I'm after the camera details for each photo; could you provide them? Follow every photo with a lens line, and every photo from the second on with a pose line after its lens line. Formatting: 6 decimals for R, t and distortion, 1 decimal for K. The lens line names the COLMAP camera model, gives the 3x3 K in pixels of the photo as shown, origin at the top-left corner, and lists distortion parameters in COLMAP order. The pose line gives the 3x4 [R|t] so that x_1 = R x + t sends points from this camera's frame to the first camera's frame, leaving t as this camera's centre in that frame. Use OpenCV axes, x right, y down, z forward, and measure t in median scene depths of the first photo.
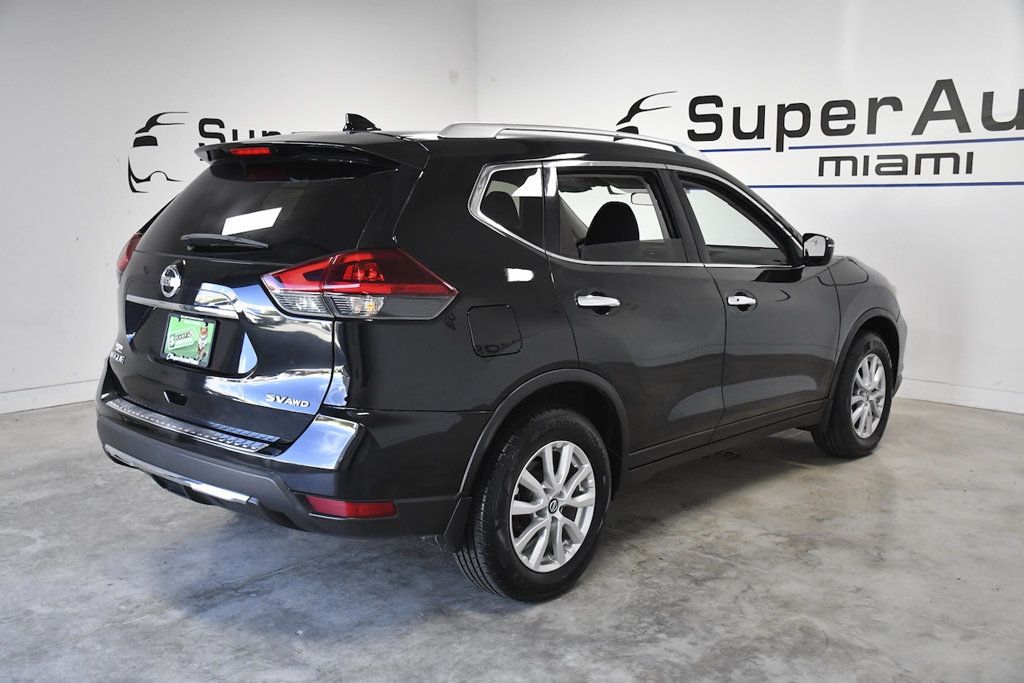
lens RADIAL K [[1037.8, 0, 512.0], [0, 1037.8, 341.5], [0, 0, 1]] dist [-0.057638, 0.247187]
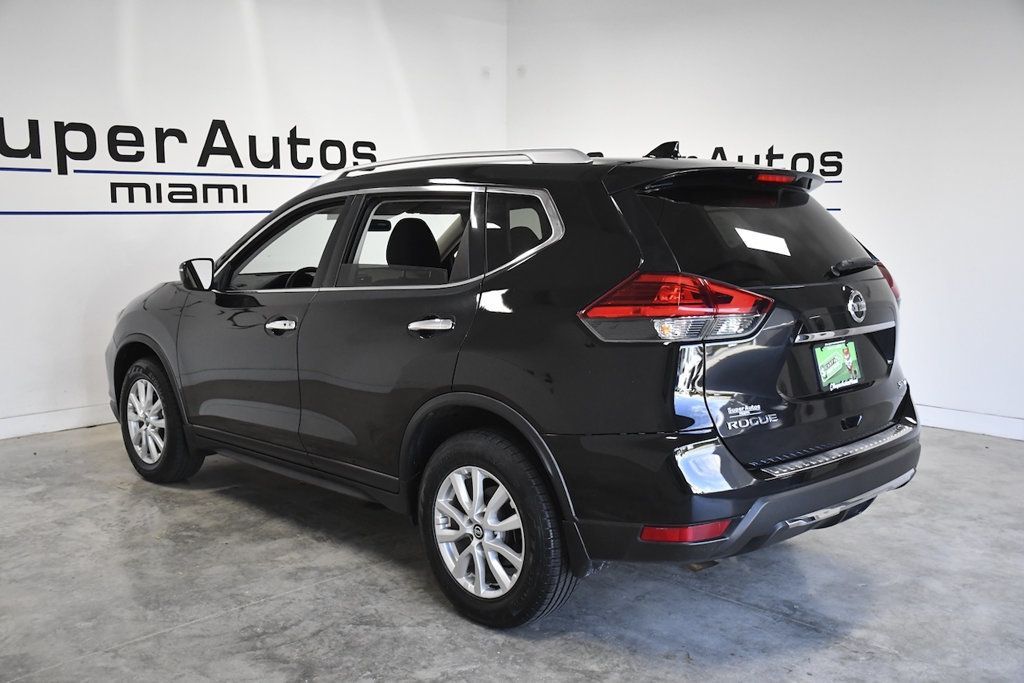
lens RADIAL K [[989.4, 0, 512.0], [0, 989.4, 341.5], [0, 0, 1]] dist [-0.075869, 0.212846]
pose [[0.034308, -0.127225, 0.991280, -0.652236], [0.146744, 0.981755, 0.120924, -0.095598], [-0.988579, 0.141315, 0.052351, 0.647671]]
